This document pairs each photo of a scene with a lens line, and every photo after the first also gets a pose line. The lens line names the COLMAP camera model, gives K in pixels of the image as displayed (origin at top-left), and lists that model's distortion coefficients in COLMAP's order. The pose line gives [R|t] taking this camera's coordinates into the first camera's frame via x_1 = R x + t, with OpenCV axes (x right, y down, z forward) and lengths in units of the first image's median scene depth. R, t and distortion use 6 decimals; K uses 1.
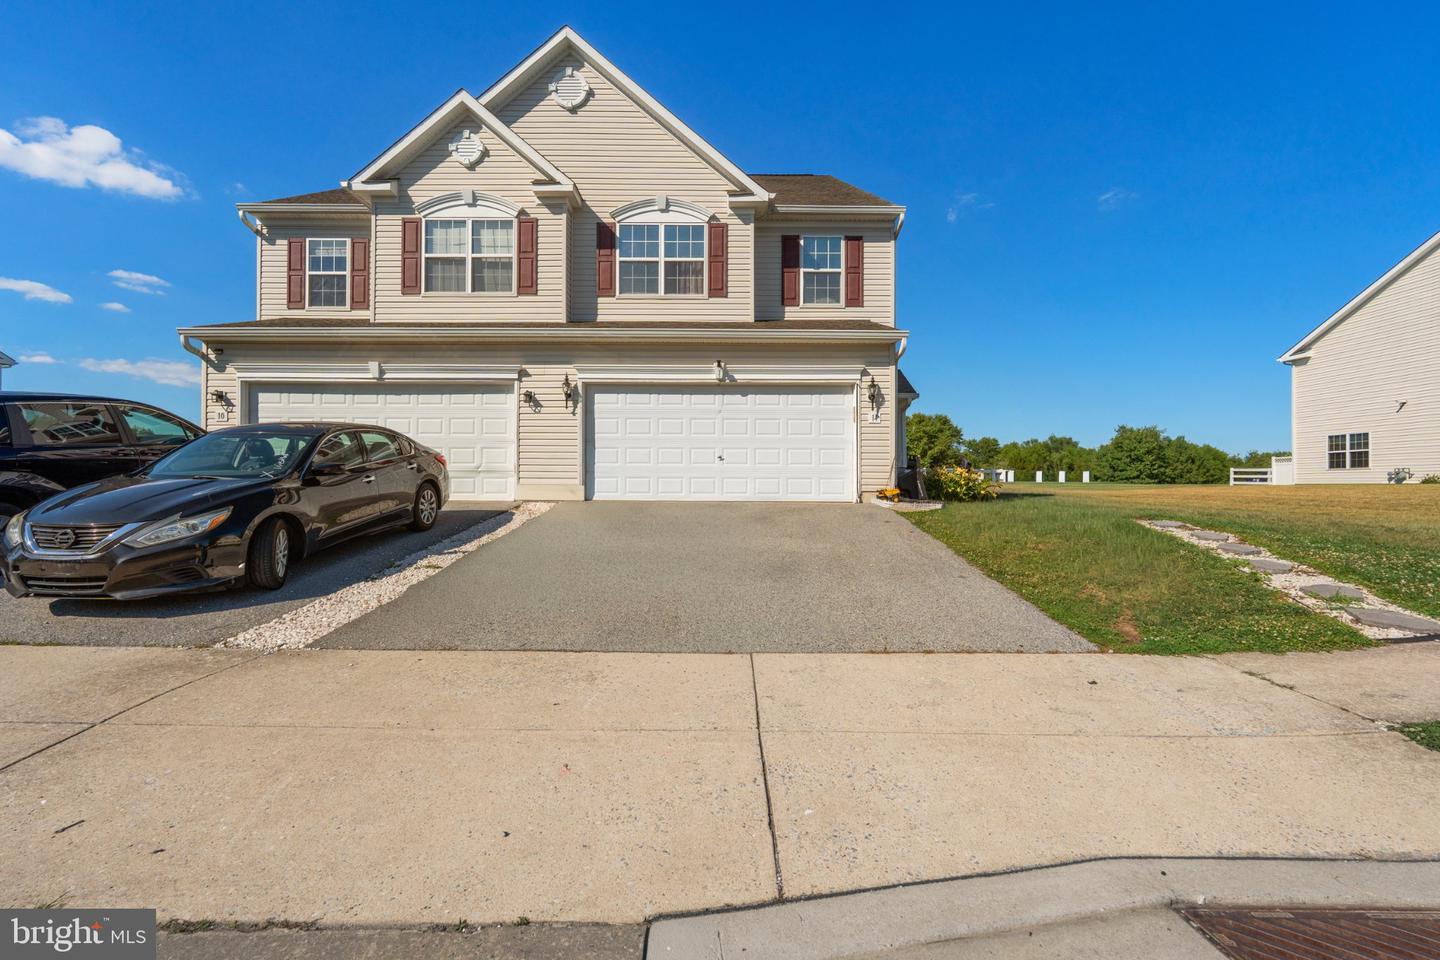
lens RADIAL K [[639.1, 0, 720.7], [0, 639.1, 473.3], [0, 0, 1]] dist [-0.004339, 0.000602]
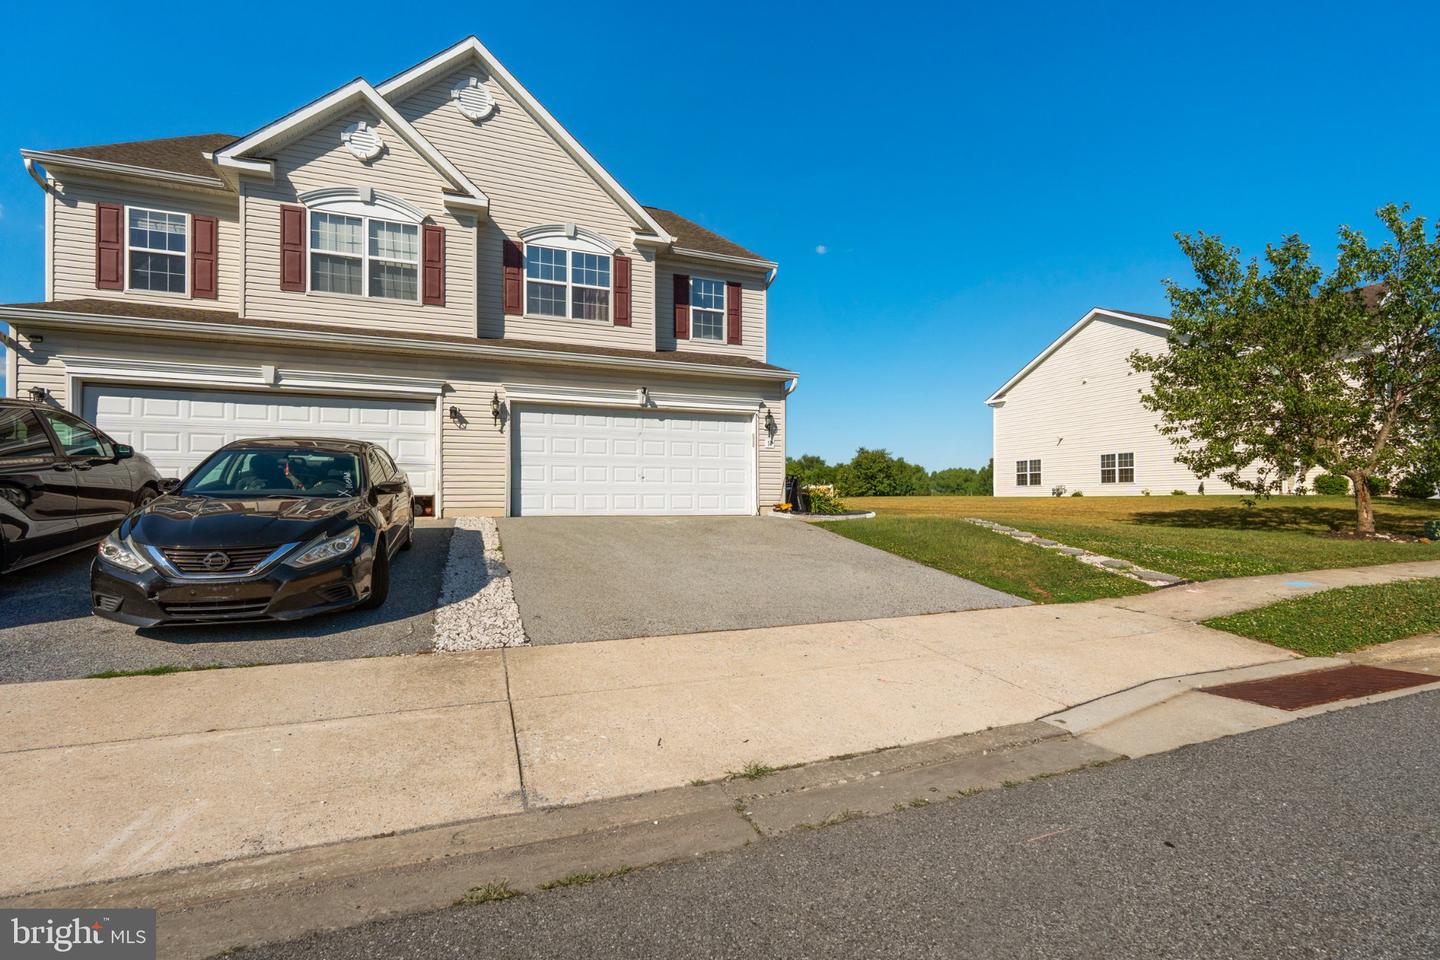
lens RADIAL K [[639.1, 0, 734.4], [0, 639.1, 491.2], [0, 0, 1]] dist [-0.004339, 0.000602]
pose [[0.928067, 0.000399, 0.372413, -0.241434], [-0.002657, 0.999981, 0.005550, -0.004398], [-0.372404, -0.006141, 0.928050, -0.071039]]
